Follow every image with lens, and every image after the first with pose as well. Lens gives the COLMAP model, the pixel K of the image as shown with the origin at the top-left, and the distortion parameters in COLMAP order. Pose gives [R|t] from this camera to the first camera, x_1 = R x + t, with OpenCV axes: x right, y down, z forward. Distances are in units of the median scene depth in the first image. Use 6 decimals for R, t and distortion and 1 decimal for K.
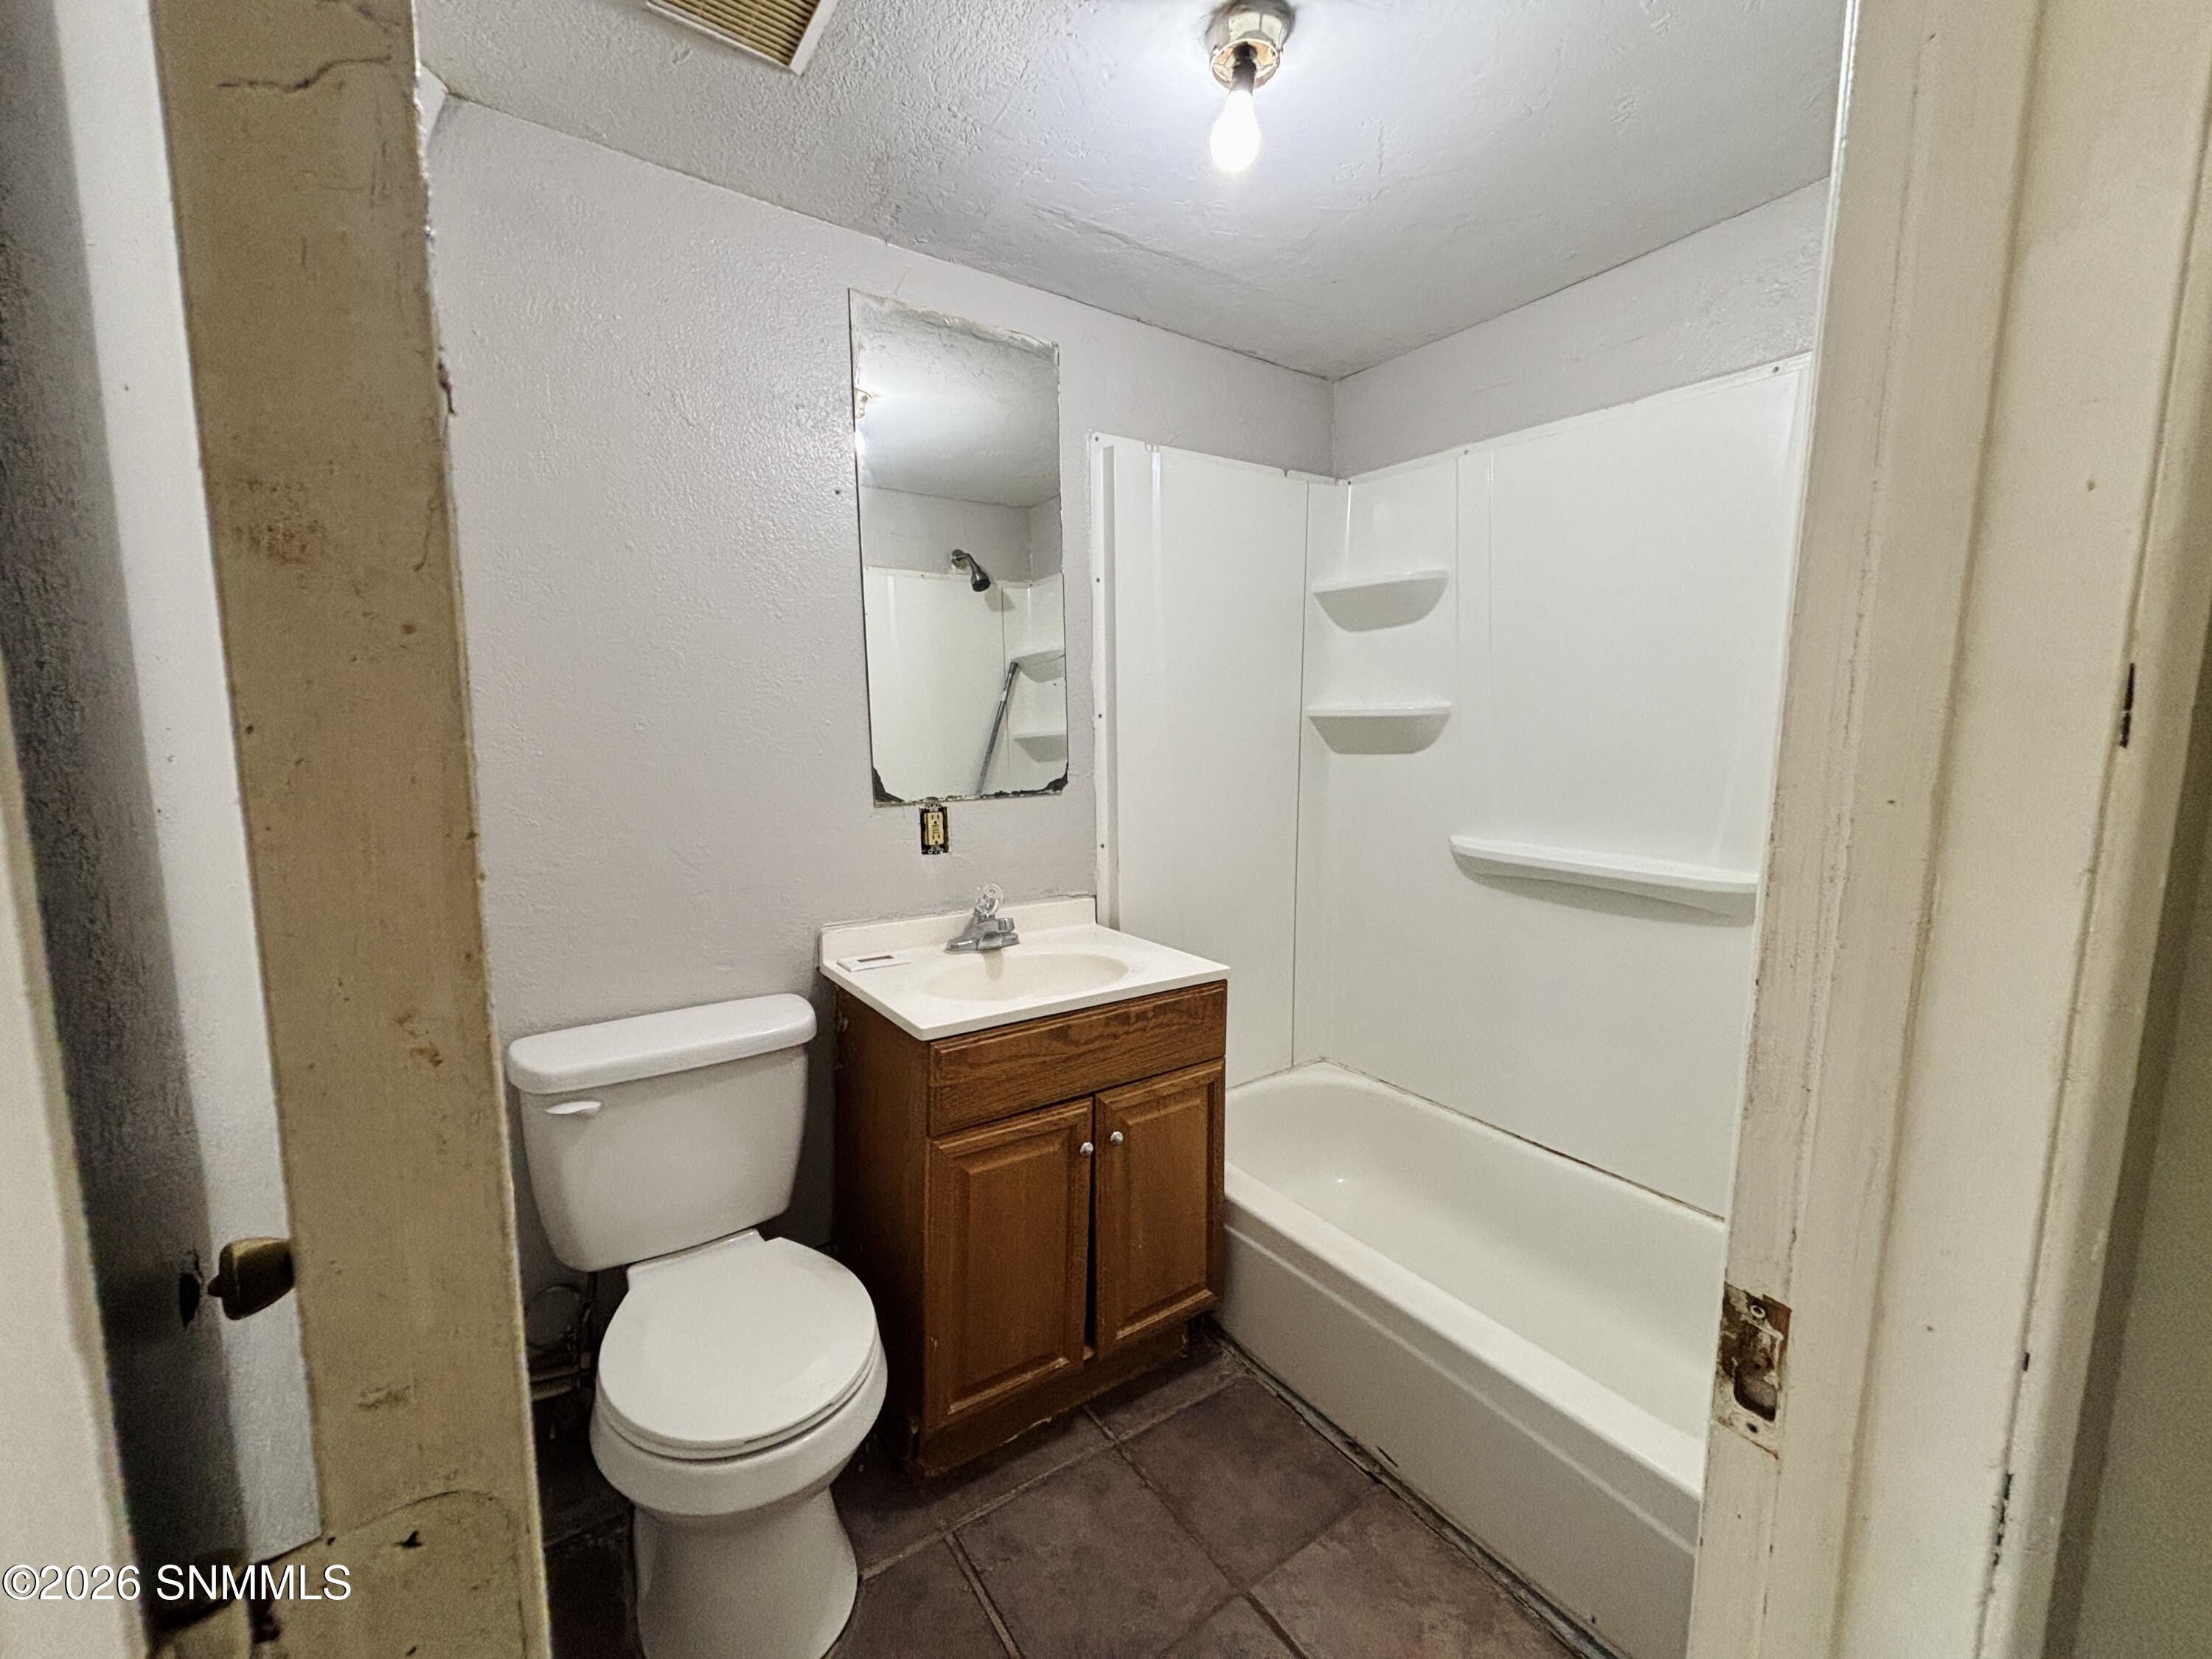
lens RADIAL K [[879.4, 0, 1106.0], [0, 879.4, 829.5], [0, 0, 1]] dist [0.006877, -0.004939]
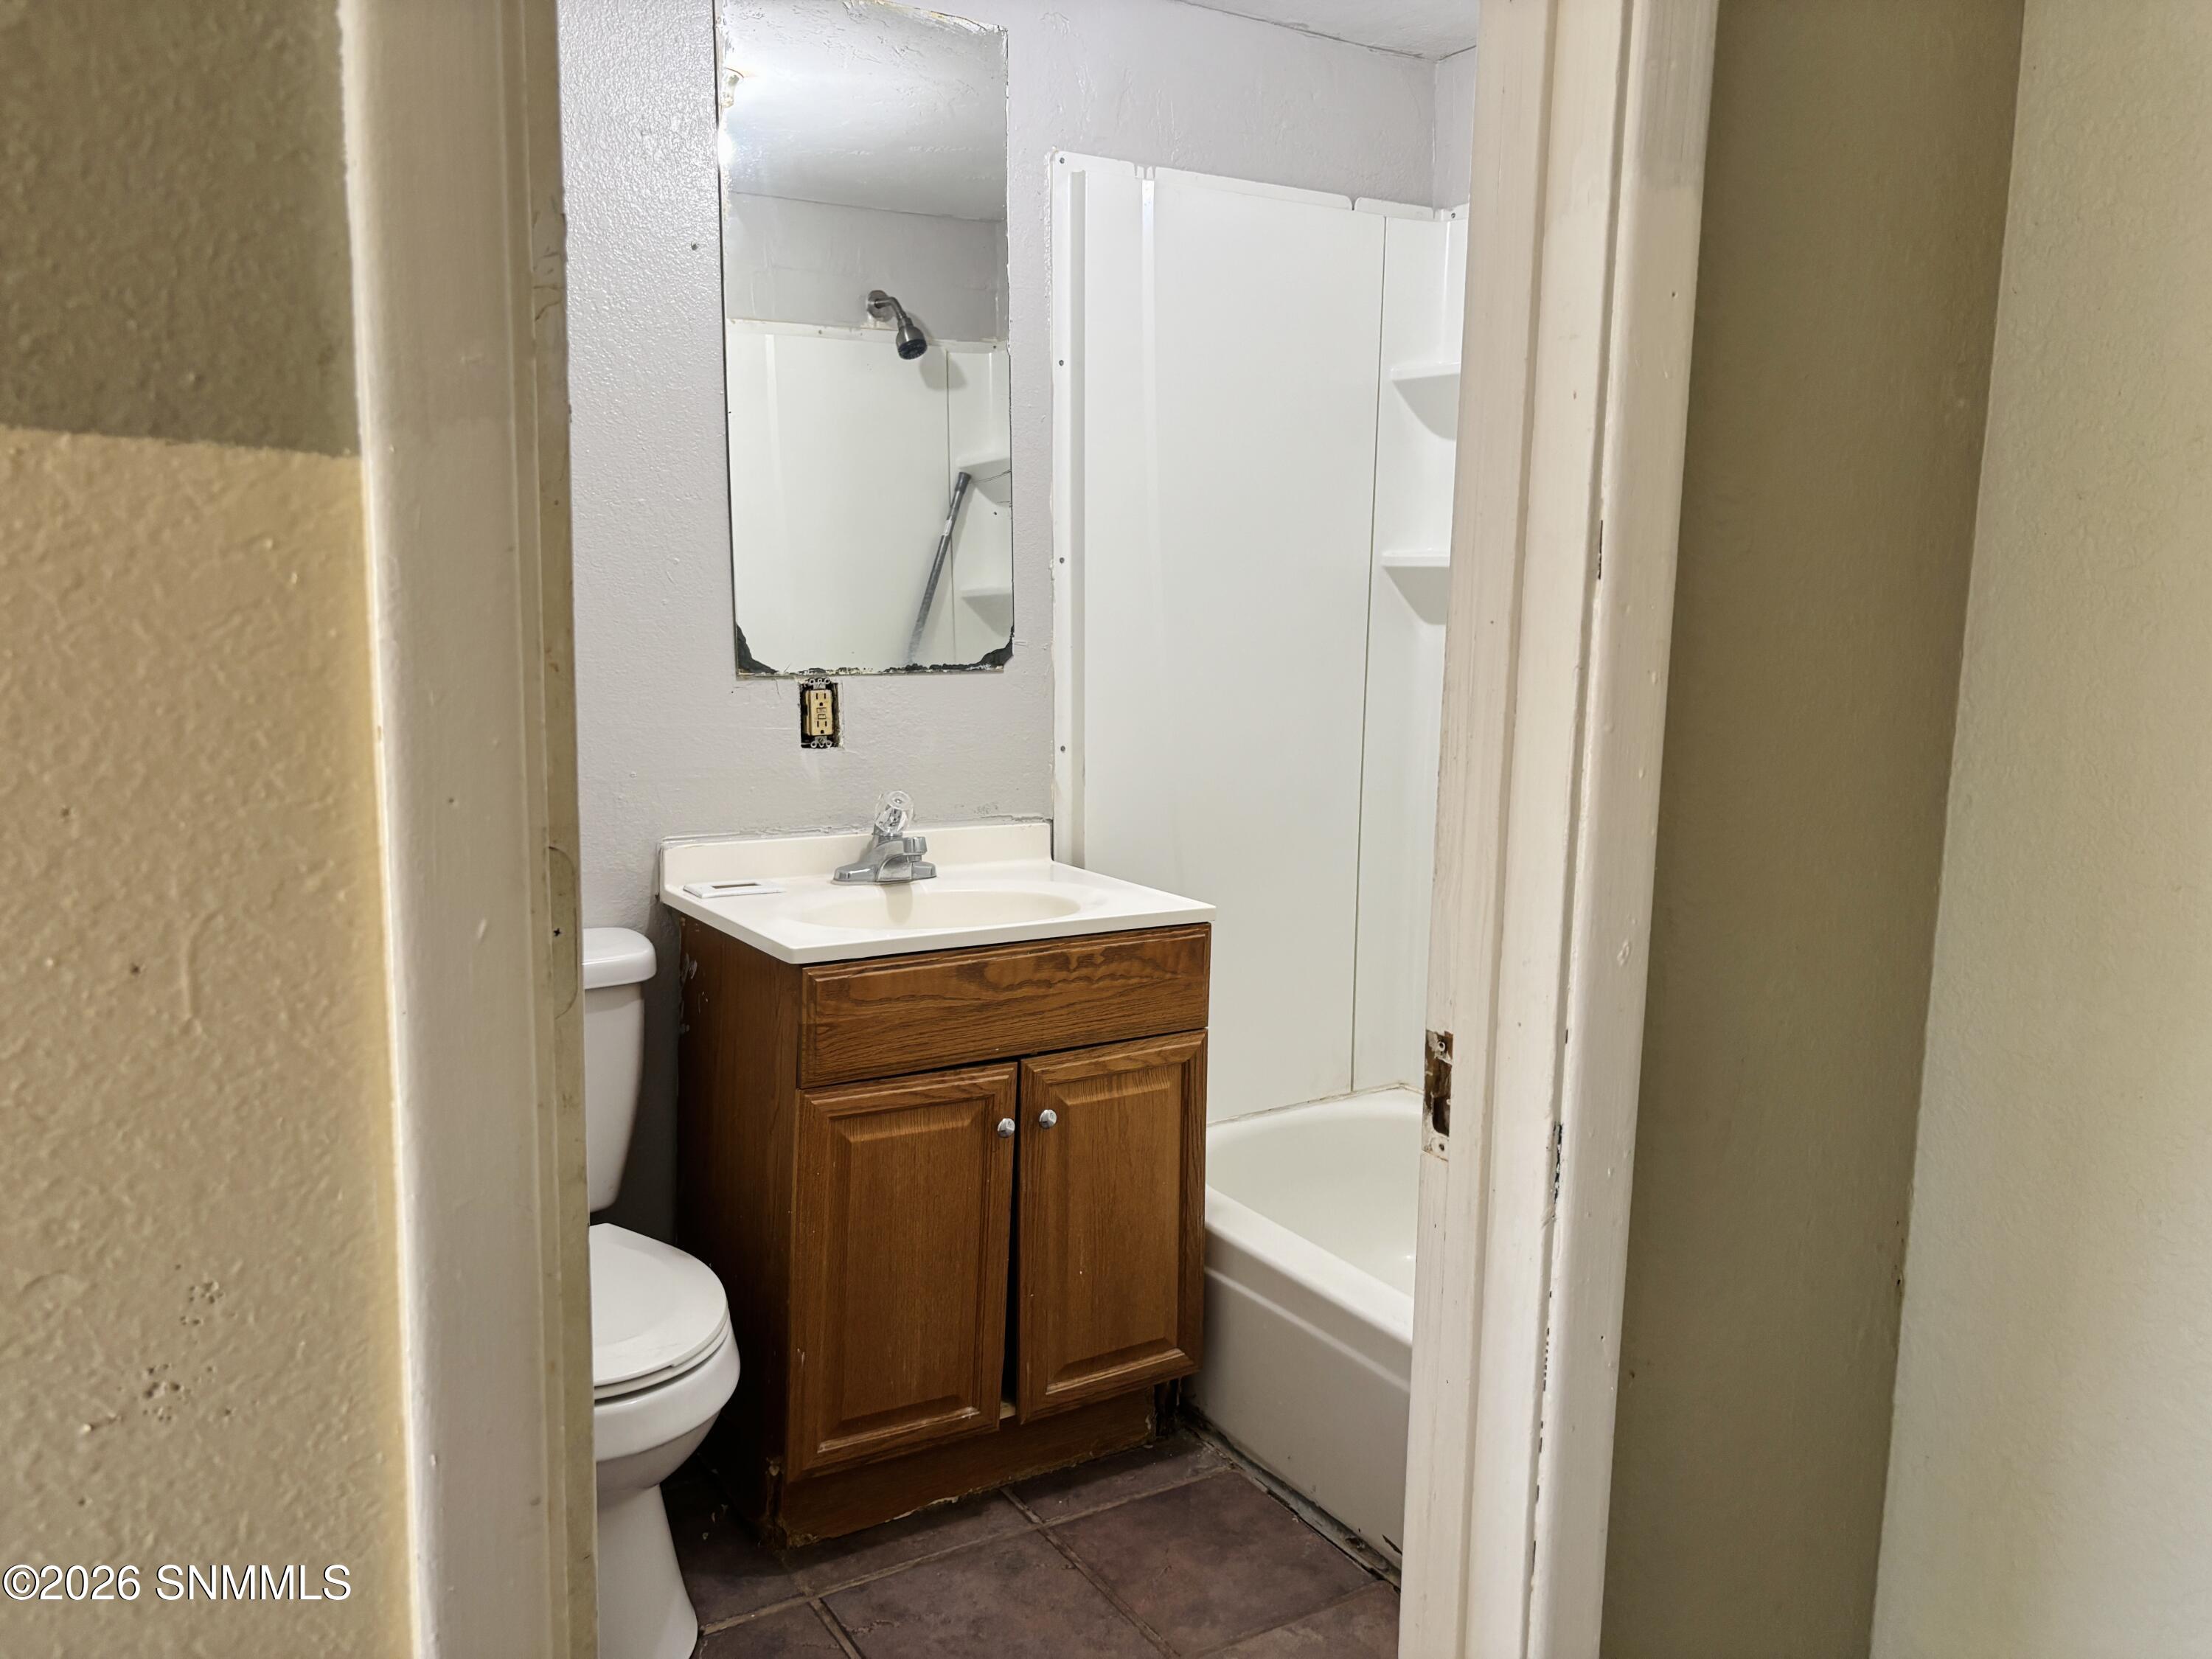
lens RADIAL K [[1894.9, 0, 1177.6], [0, 1894.9, 857.4], [0, 0, 1]] dist [0.104199, -0.350474]
pose [[0.999291, 0.022395, -0.030262, 0.158764], [-0.021737, 0.999524, 0.021902, 0.082966], [0.030738, -0.021228, 0.999302, -0.592212]]
